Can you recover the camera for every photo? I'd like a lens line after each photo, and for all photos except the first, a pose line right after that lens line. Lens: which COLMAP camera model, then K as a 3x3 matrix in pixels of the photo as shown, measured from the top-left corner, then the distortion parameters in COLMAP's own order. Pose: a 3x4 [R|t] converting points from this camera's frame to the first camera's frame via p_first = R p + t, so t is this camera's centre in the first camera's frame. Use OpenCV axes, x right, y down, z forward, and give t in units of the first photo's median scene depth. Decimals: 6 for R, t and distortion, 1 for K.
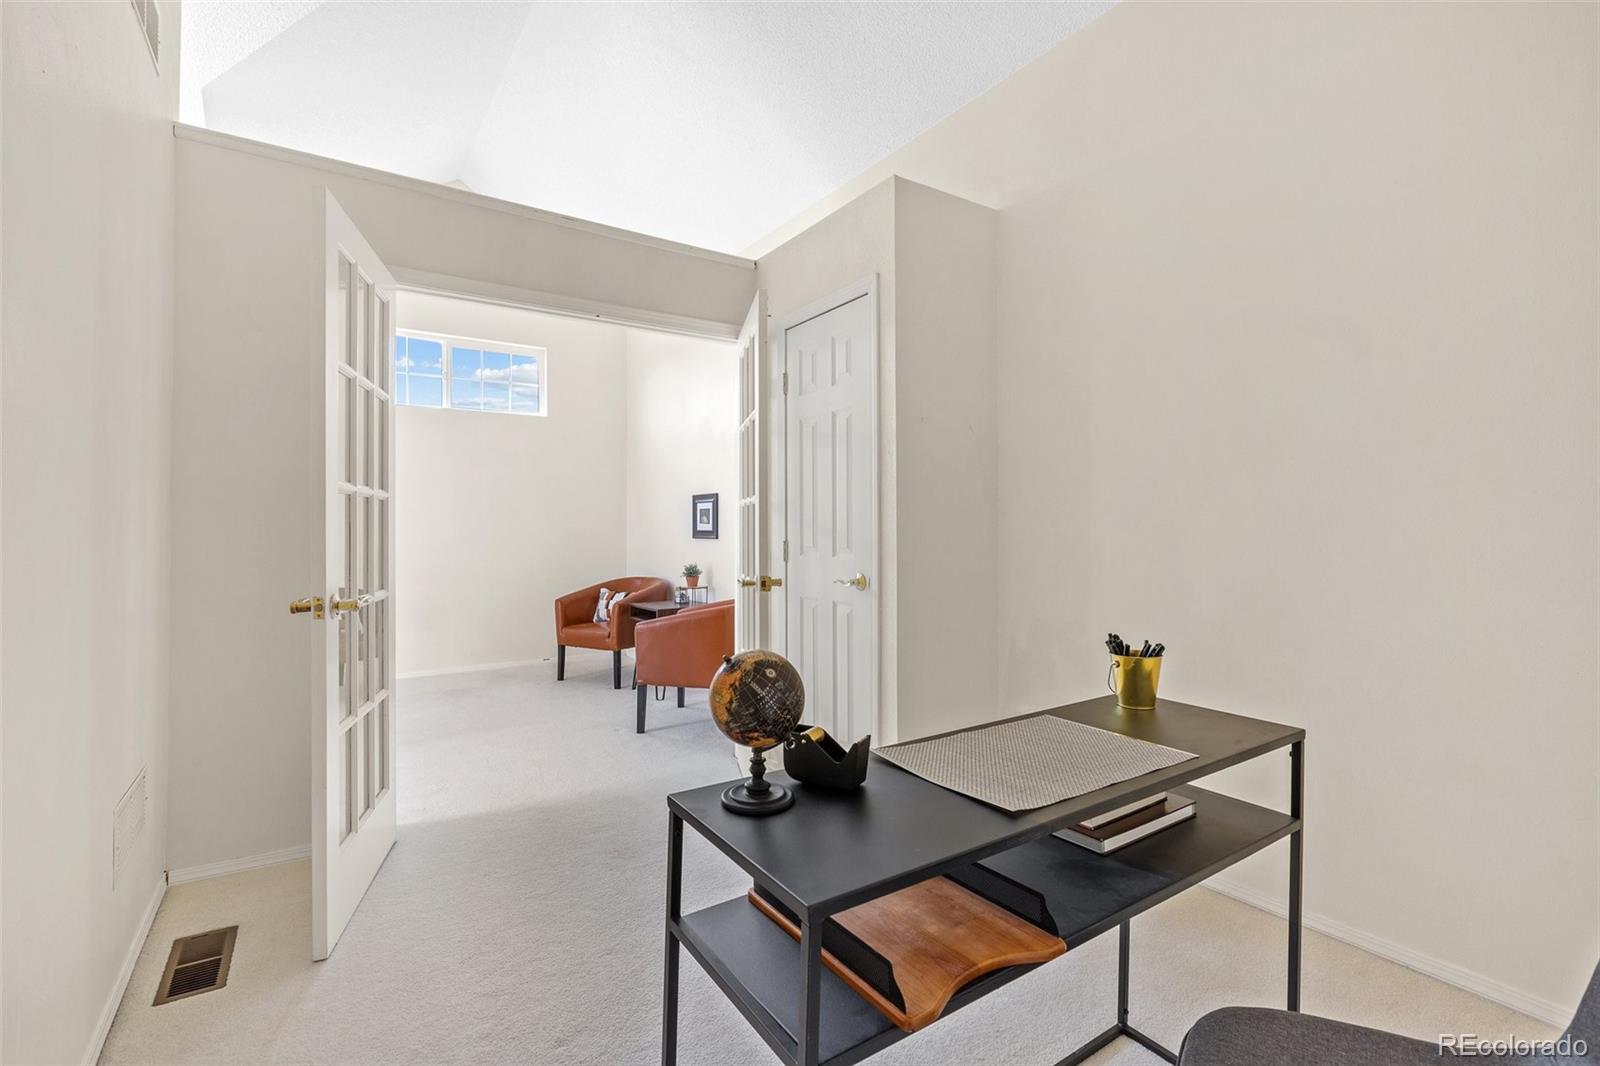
lens RADIAL K [[715.7, 0, 797.5], [0, 715.7, 523.1], [0, 0, 1]] dist [0.001158, -0.000553]
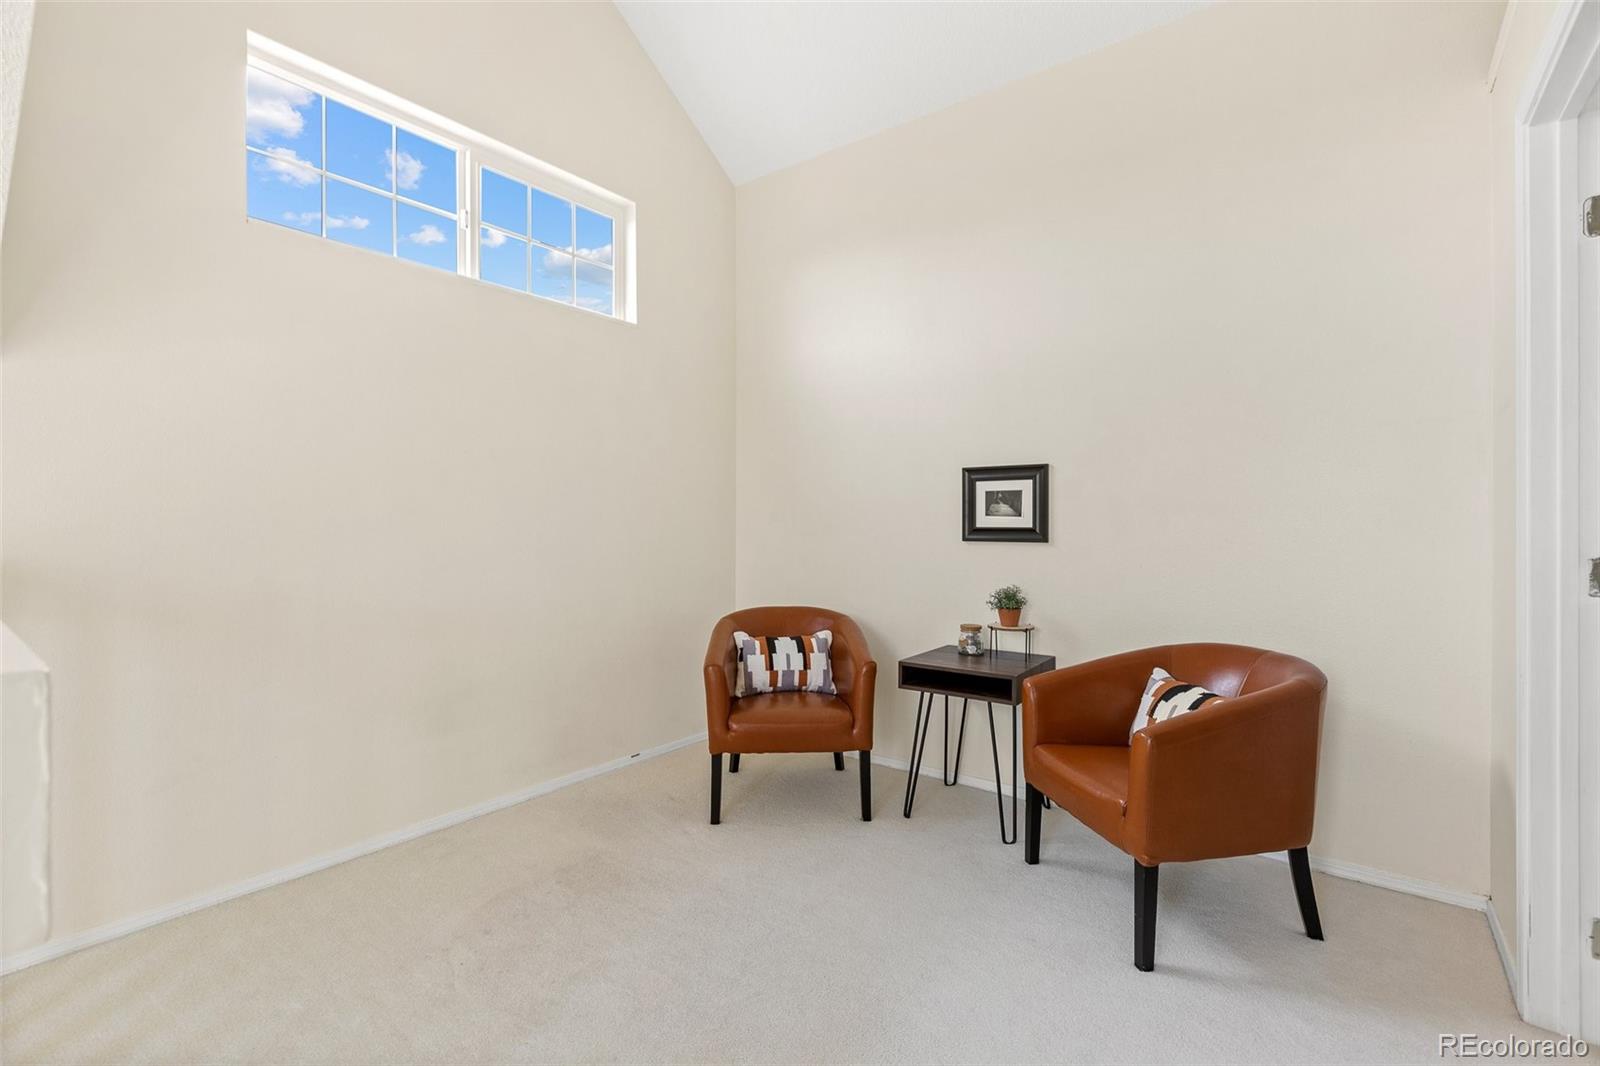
lens RADIAL K [[696.9, 0, 805.2], [0, 696.9, 523.3], [0, 0, 1]] dist [0.023730, -0.000122]
pose [[0.957484, 0.004107, 0.288456, -0.438811], [-0.004872, 0.999986, 0.001934, 0.006210], [-0.288444, -0.003257, 0.957491, 0.497041]]
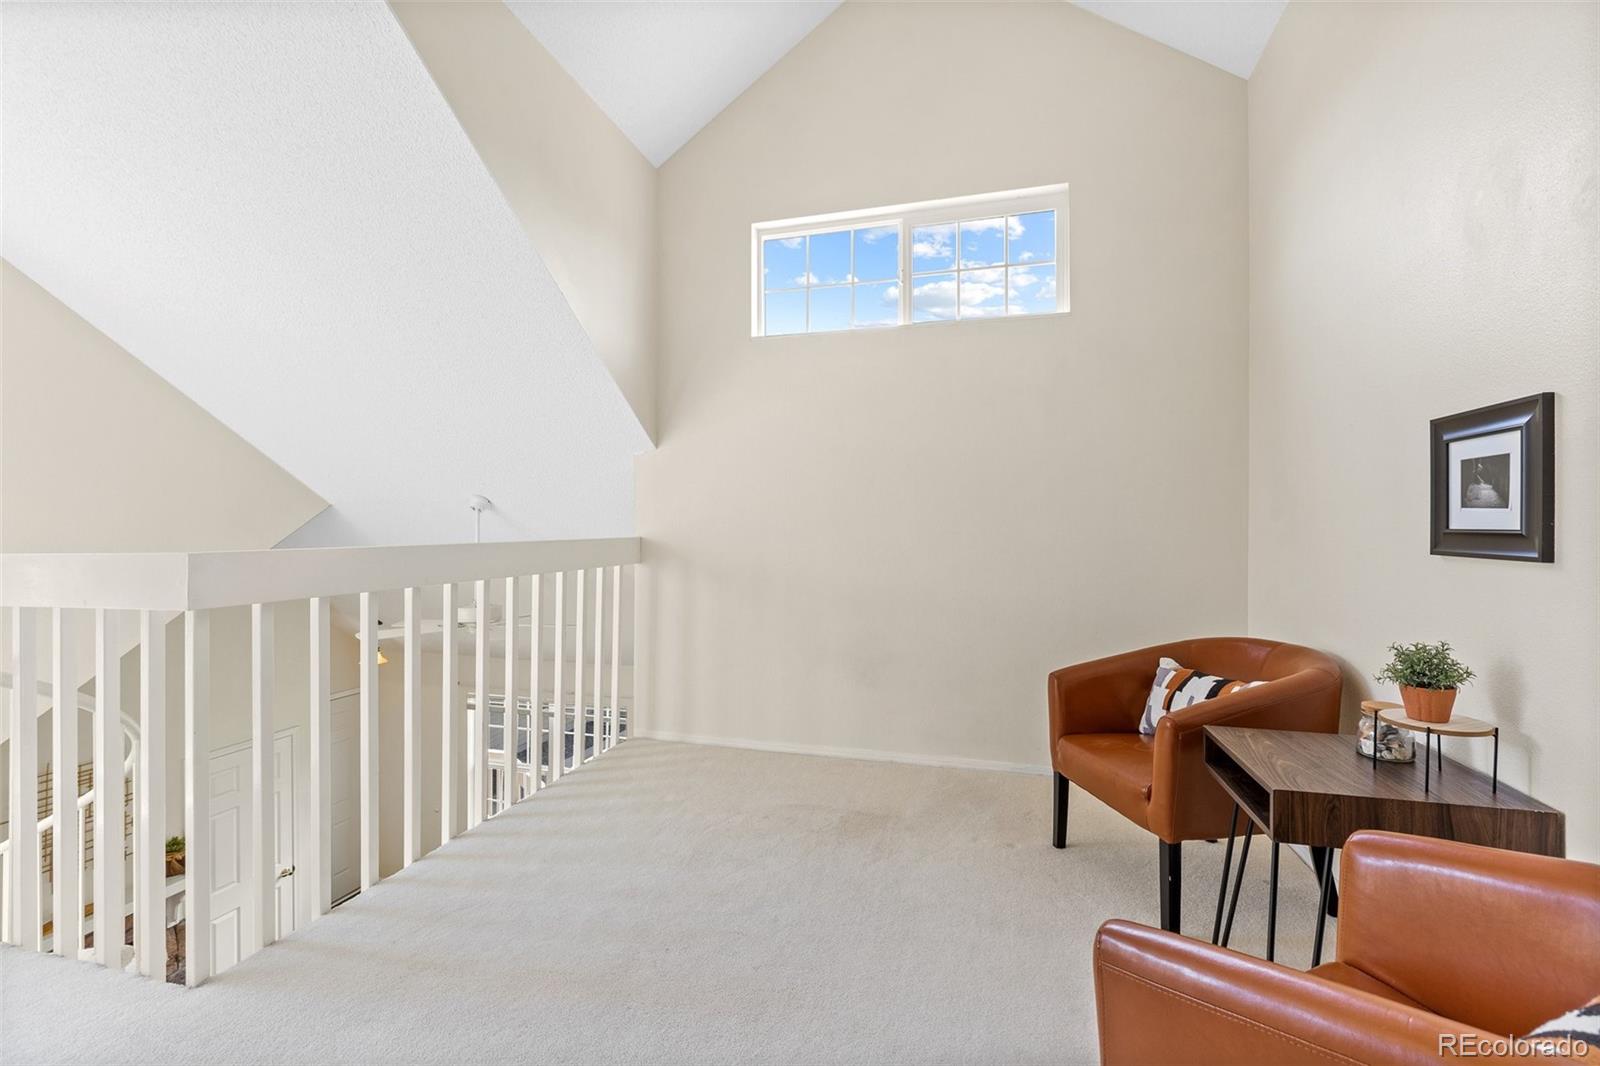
lens RADIAL K [[715.7, 0, 797.5], [0, 715.7, 523.1], [0, 0, 1]] dist [0.001158, -0.000553]
pose [[0.637907, 0.001046, -0.770113, -0.081496], [0.006228, 0.999959, 0.006517, 0.003474], [0.770088, -0.008953, 0.637874, 0.583628]]
